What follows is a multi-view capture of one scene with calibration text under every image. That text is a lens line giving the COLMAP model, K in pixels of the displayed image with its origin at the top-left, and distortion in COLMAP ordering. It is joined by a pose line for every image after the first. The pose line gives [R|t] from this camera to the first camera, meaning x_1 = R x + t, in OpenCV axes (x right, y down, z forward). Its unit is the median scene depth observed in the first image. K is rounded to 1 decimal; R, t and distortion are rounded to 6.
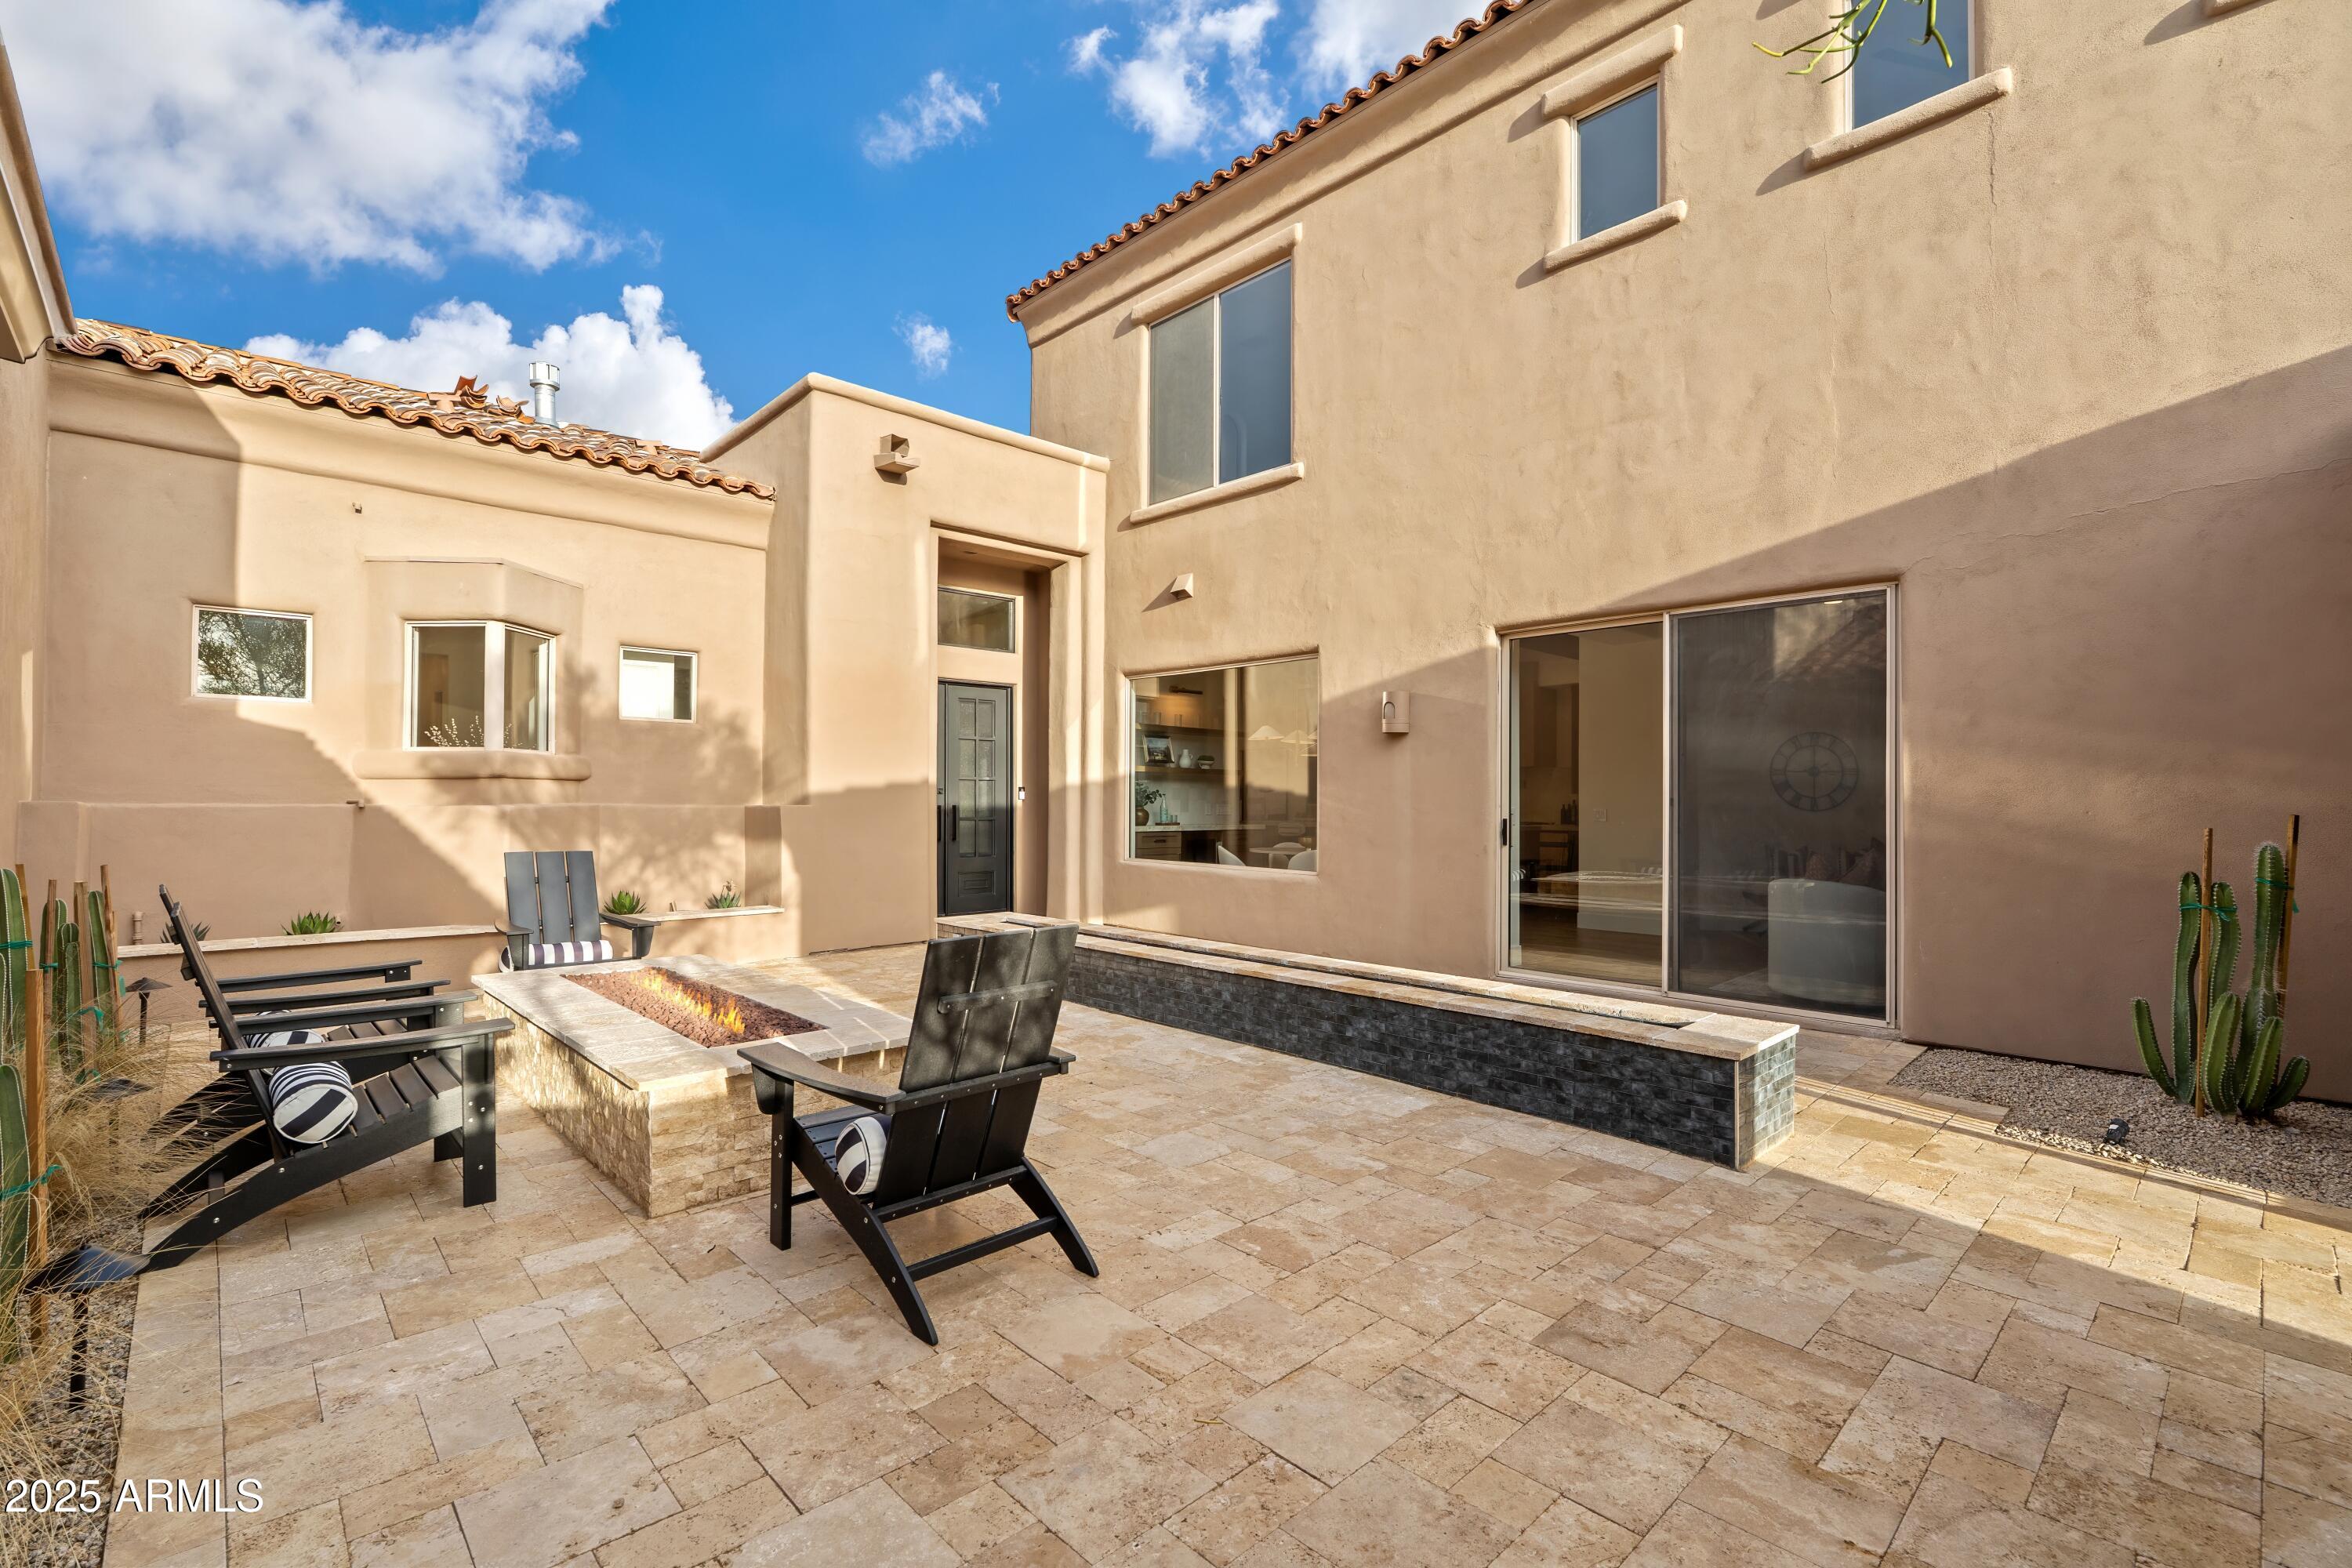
lens RADIAL K [[1055.7, 0, 1170.7], [0, 1055.7, 780.7], [0, 0, 1]] dist [-0.000541, 0.000189]
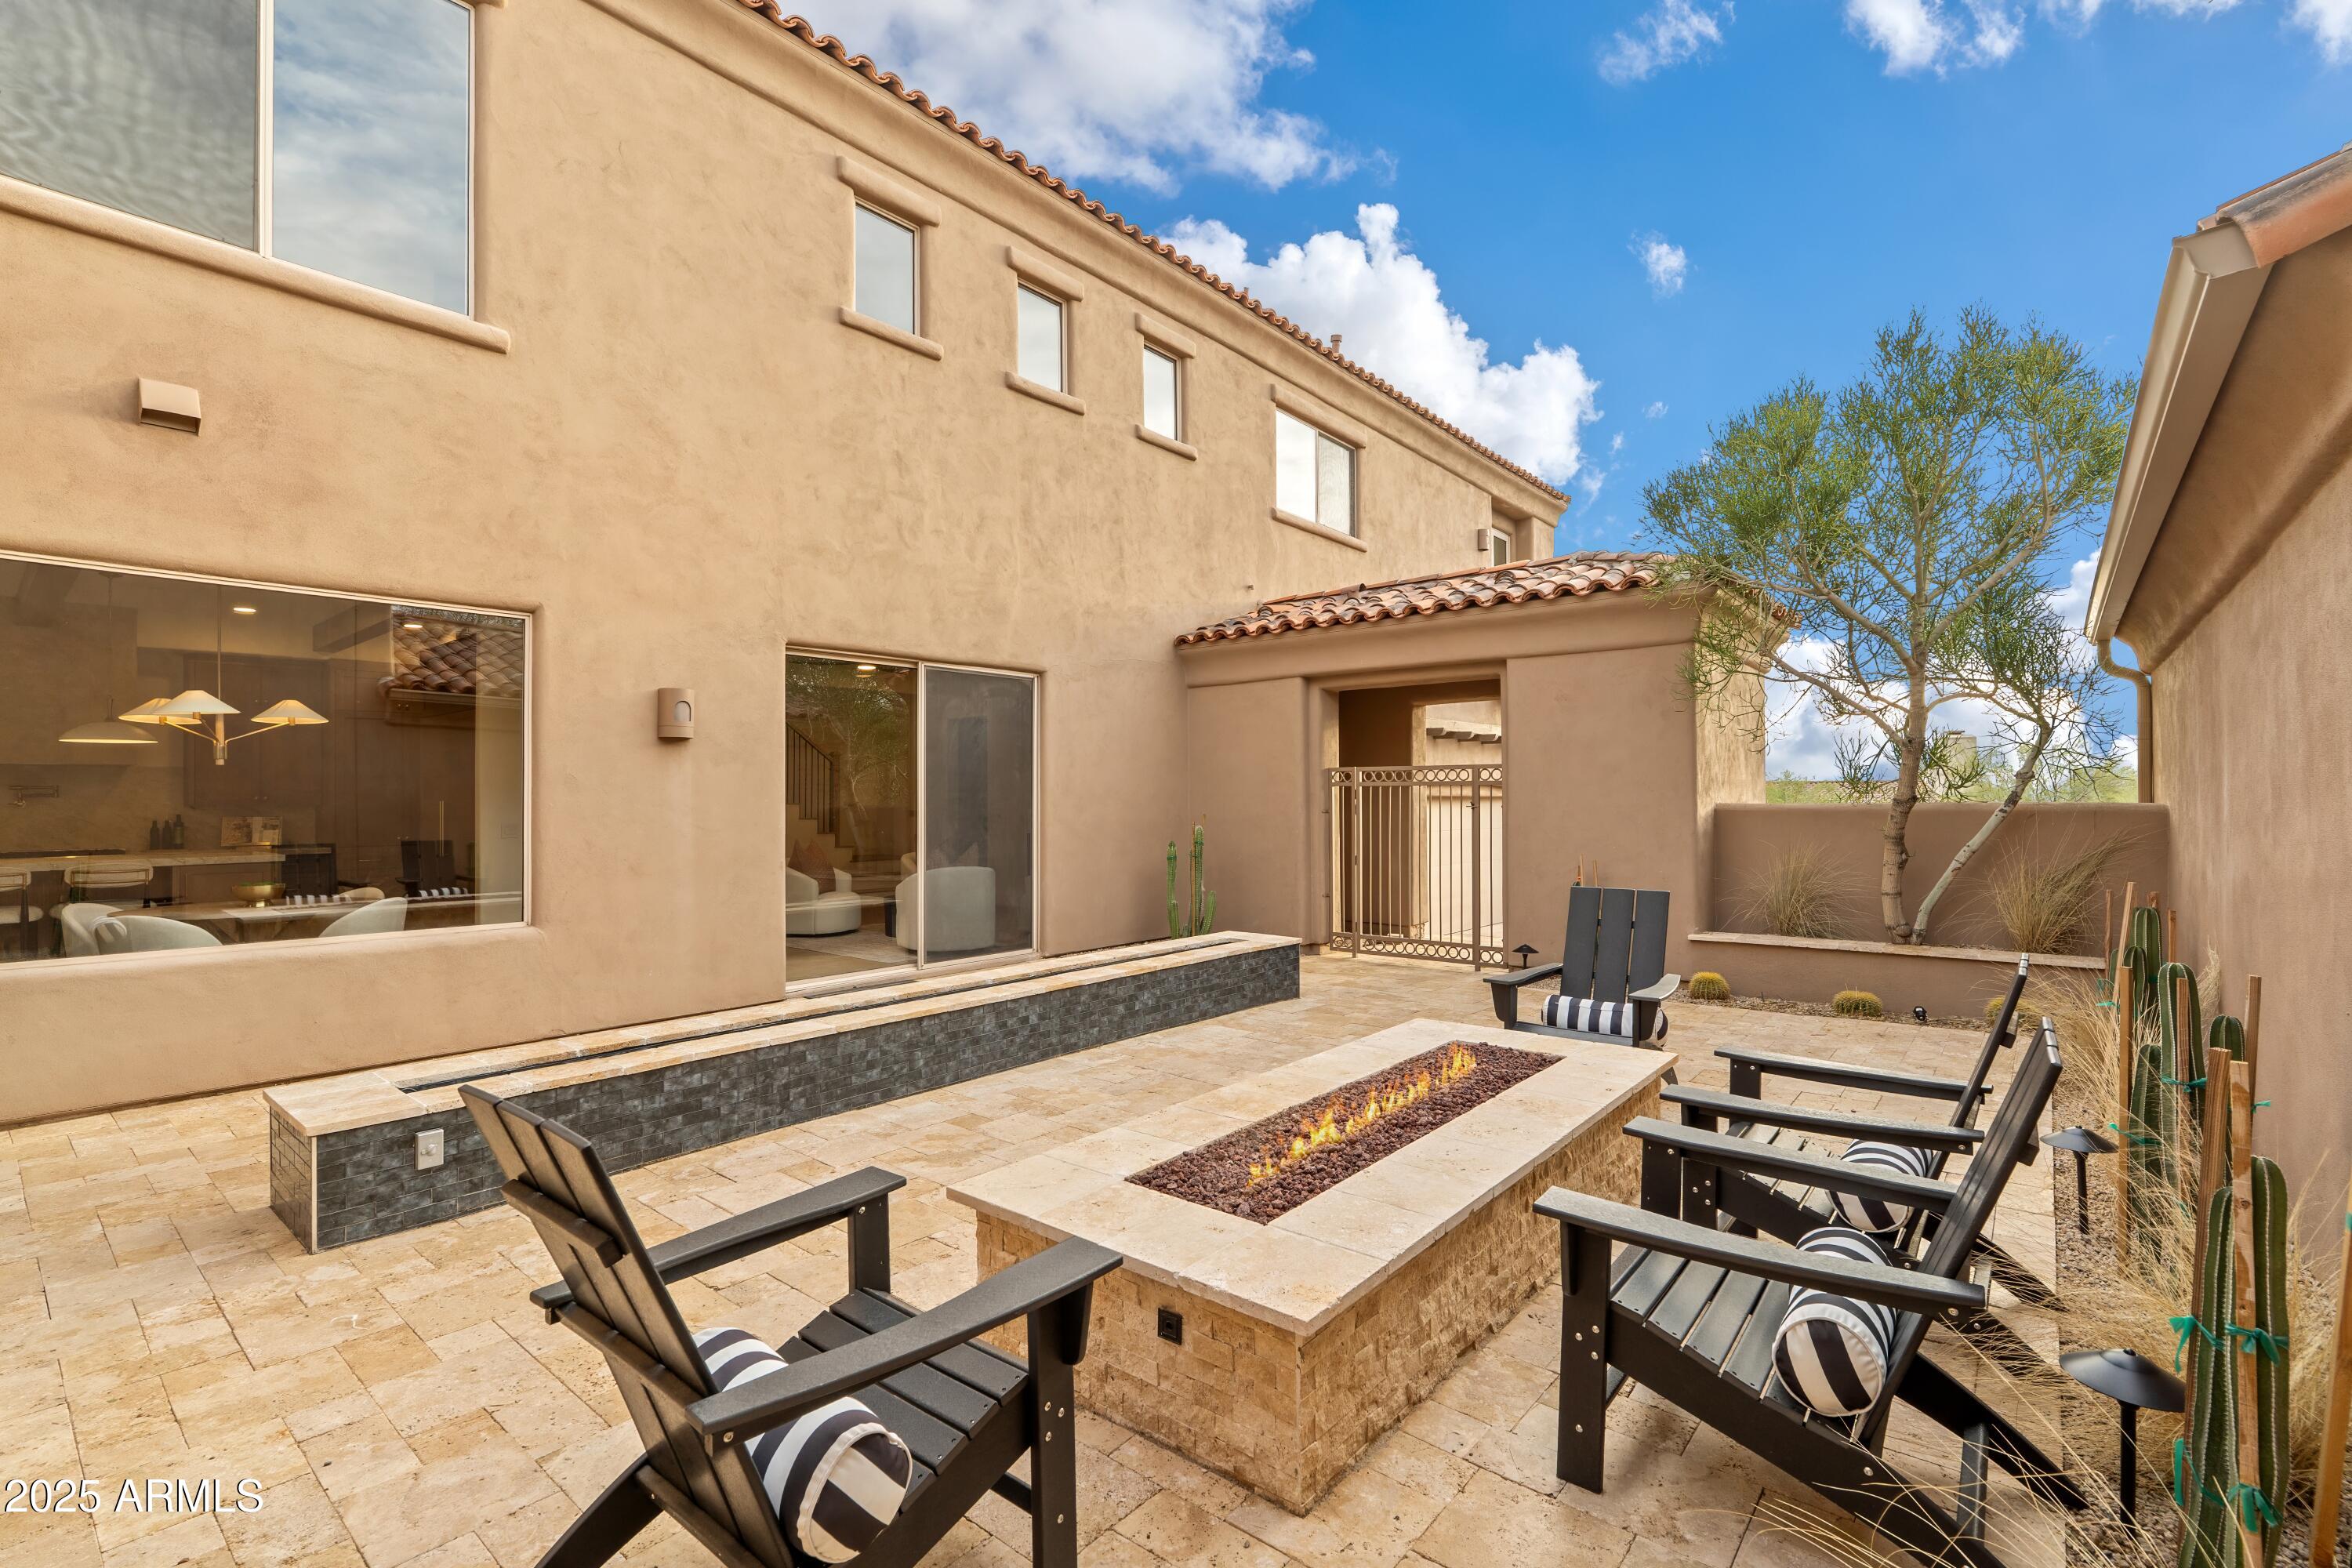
lens RADIAL K [[1055.7, 0, 1170.9], [0, 1055.7, 798.9], [0, 0, 1]] dist [-0.000541, 0.000189]
pose [[-0.123473, -0.002446, 0.992345, -0.880937], [-0.011906, 0.999929, 0.000983, -0.003254], [-0.992276, -0.011693, -0.123494, 0.935668]]
